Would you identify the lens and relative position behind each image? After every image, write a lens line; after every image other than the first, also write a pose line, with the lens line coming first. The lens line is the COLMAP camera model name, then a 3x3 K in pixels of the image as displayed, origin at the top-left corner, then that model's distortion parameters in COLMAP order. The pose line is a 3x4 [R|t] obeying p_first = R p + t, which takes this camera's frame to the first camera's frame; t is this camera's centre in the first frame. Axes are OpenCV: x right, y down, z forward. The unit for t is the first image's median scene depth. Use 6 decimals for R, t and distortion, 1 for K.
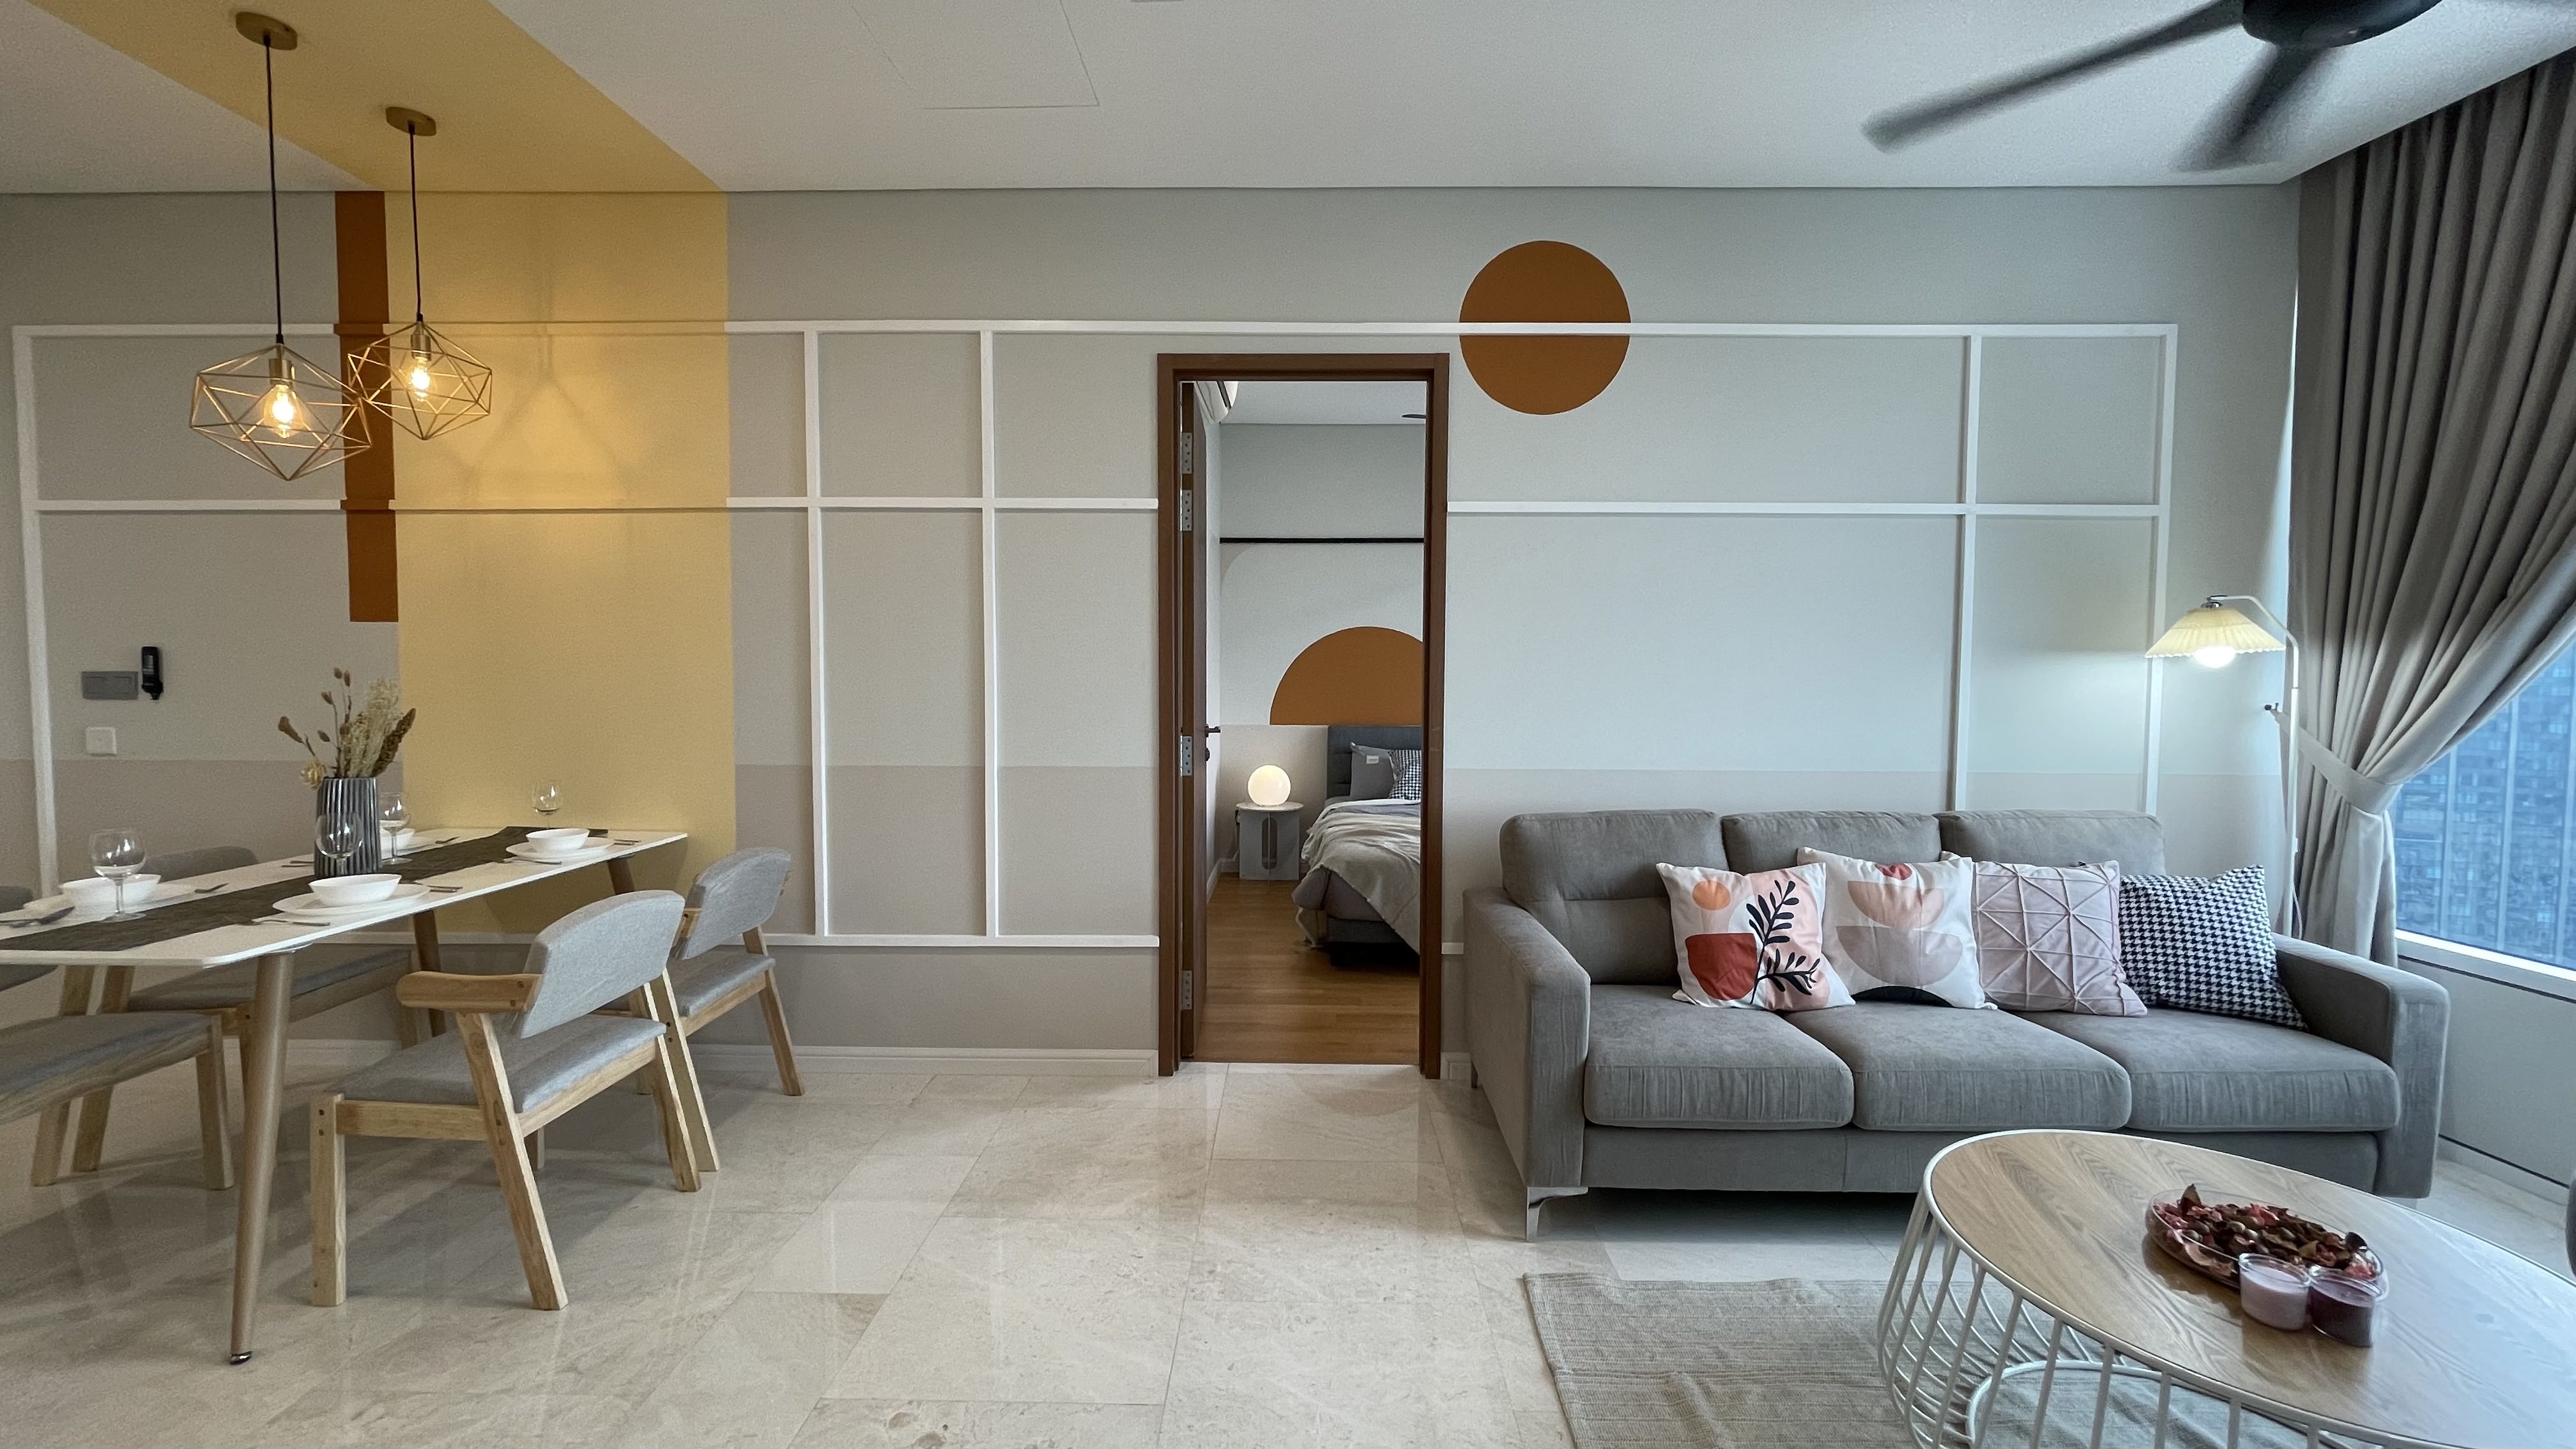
lens RADIAL K [[1121.5, 0, 1286.1], [0, 1121.5, 731.3], [0, 0, 1]] dist [-0.005210, -0.000339]
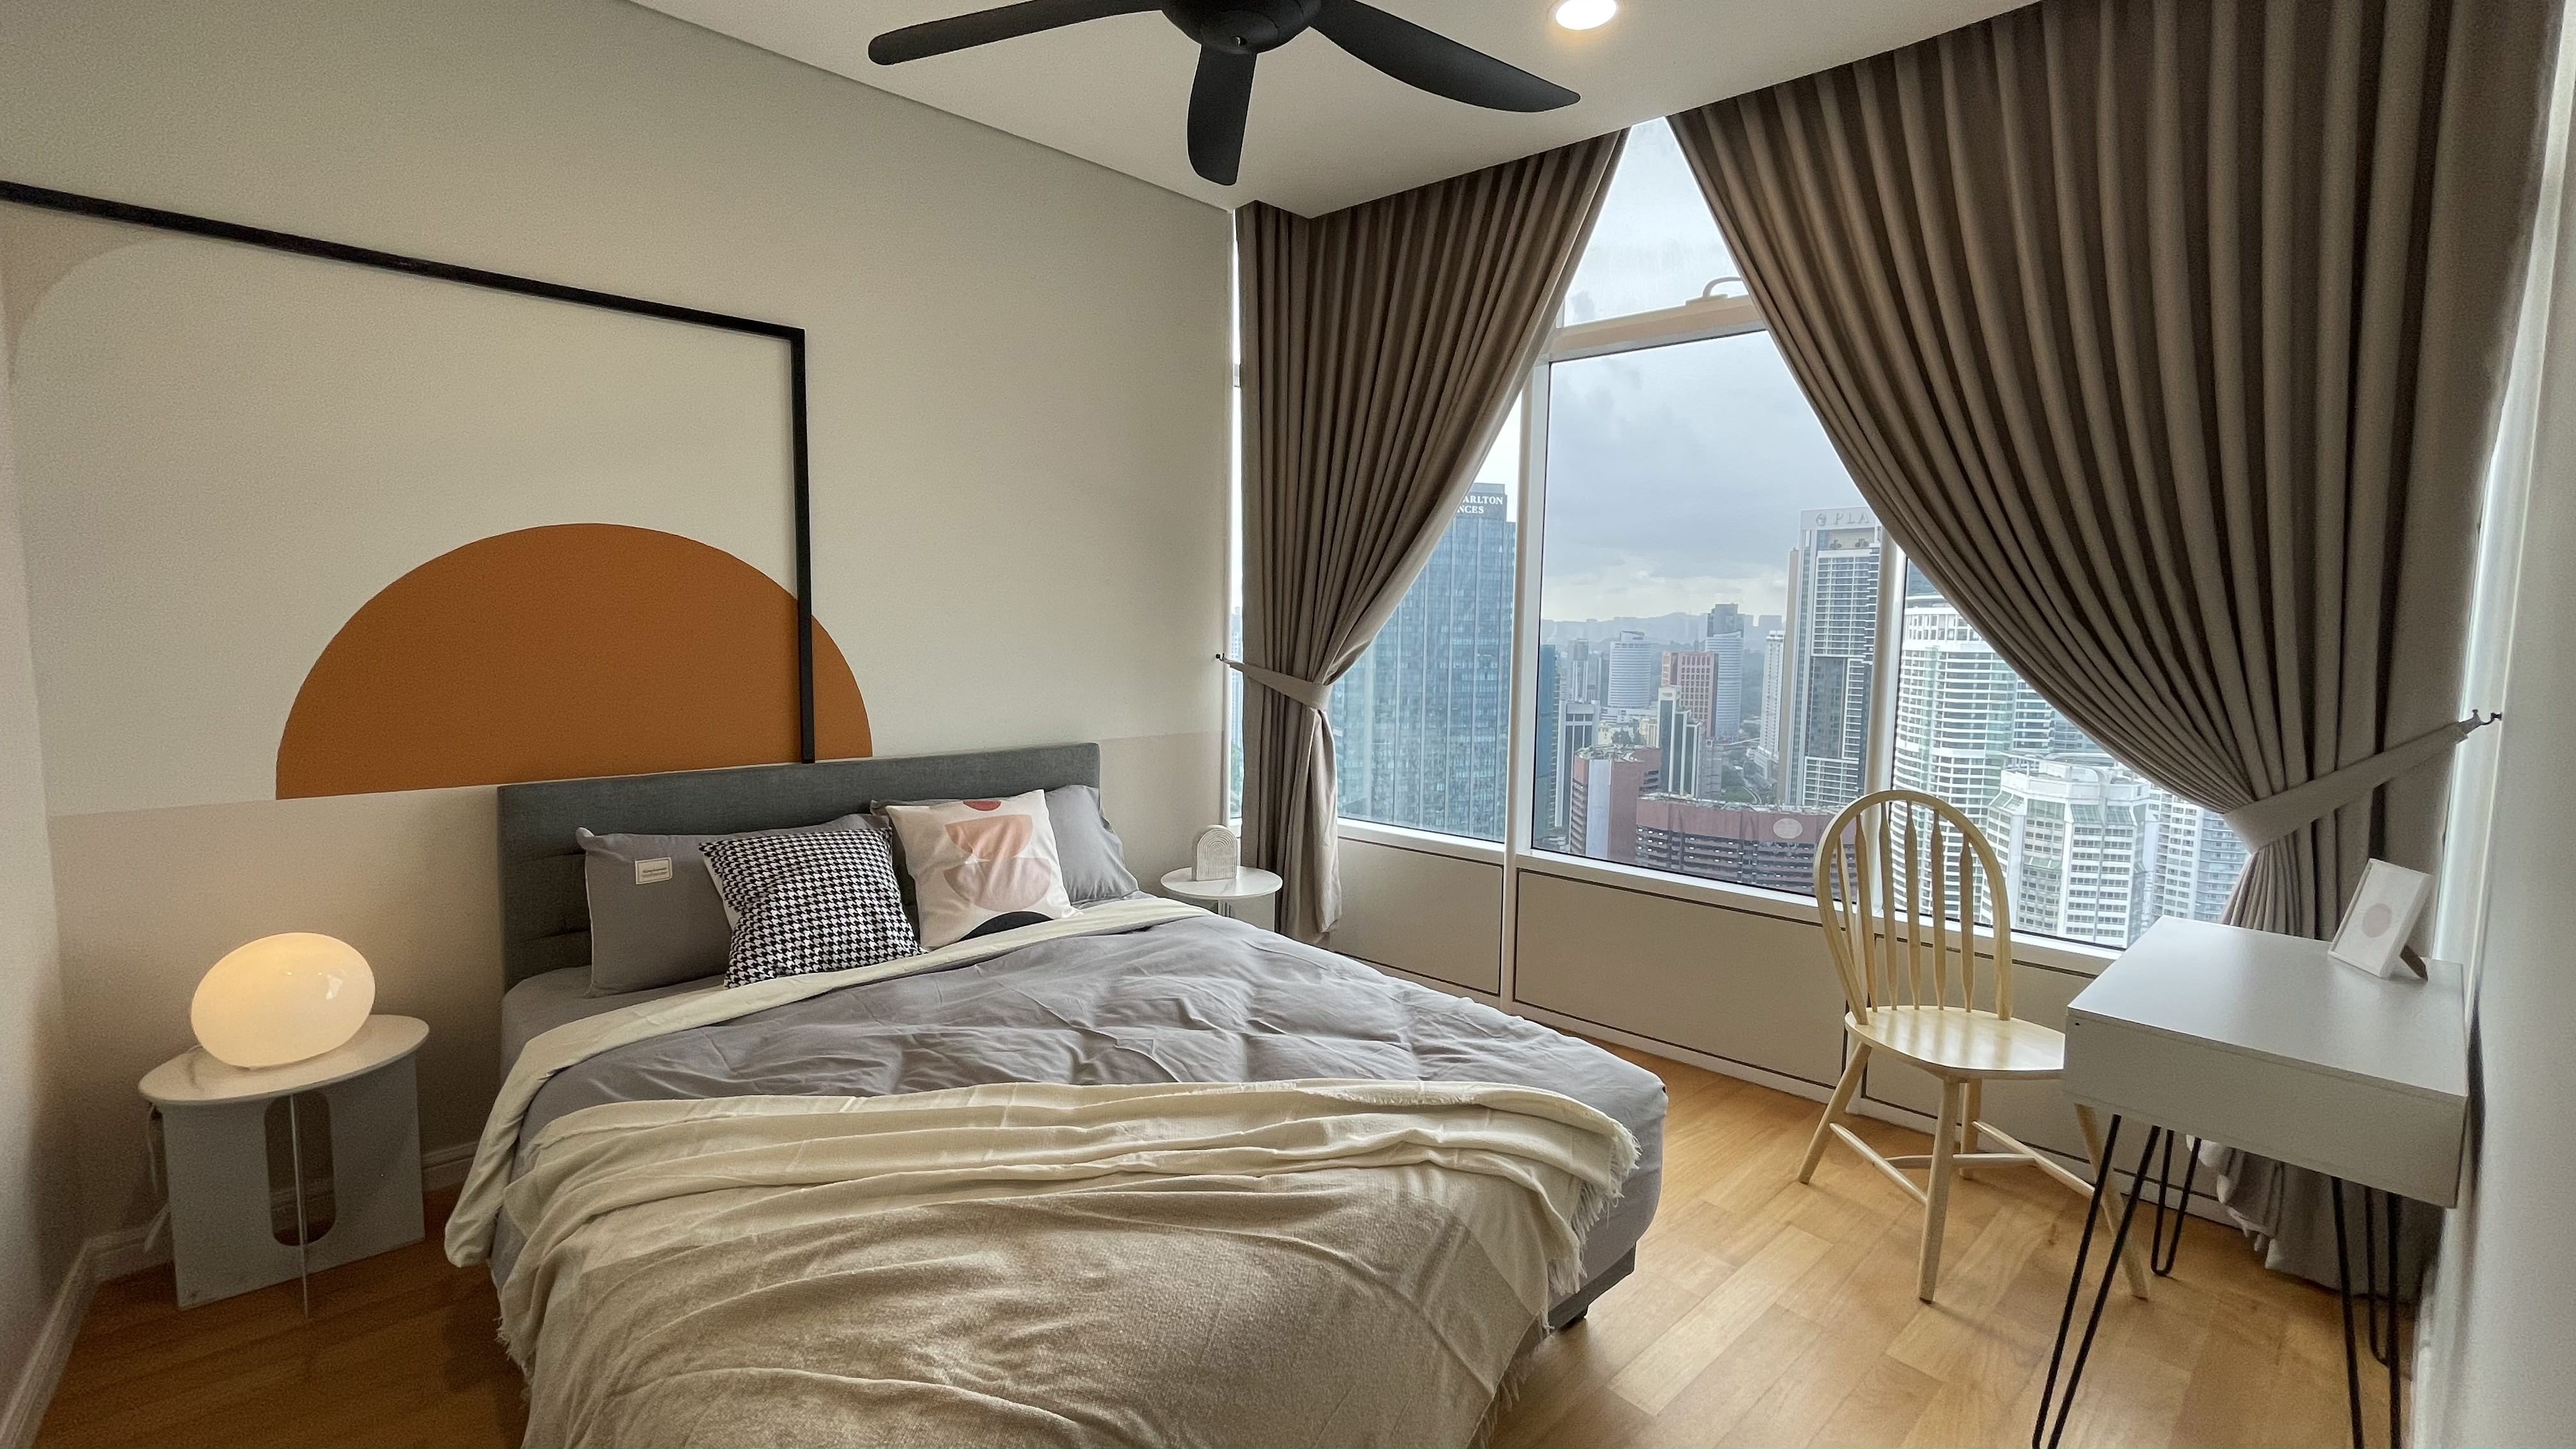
lens RADIAL K [[1121.5, 0, 1282.0], [0, 1121.5, 721.9], [0, 0, 1]] dist [-0.005210, -0.000339]
pose [[0.717696, -0.049431, 0.694600, -0.027642], [0.018486, 0.998478, 0.051956, -0.038596], [-0.696112, -0.024448, 0.717517, 0.586204]]
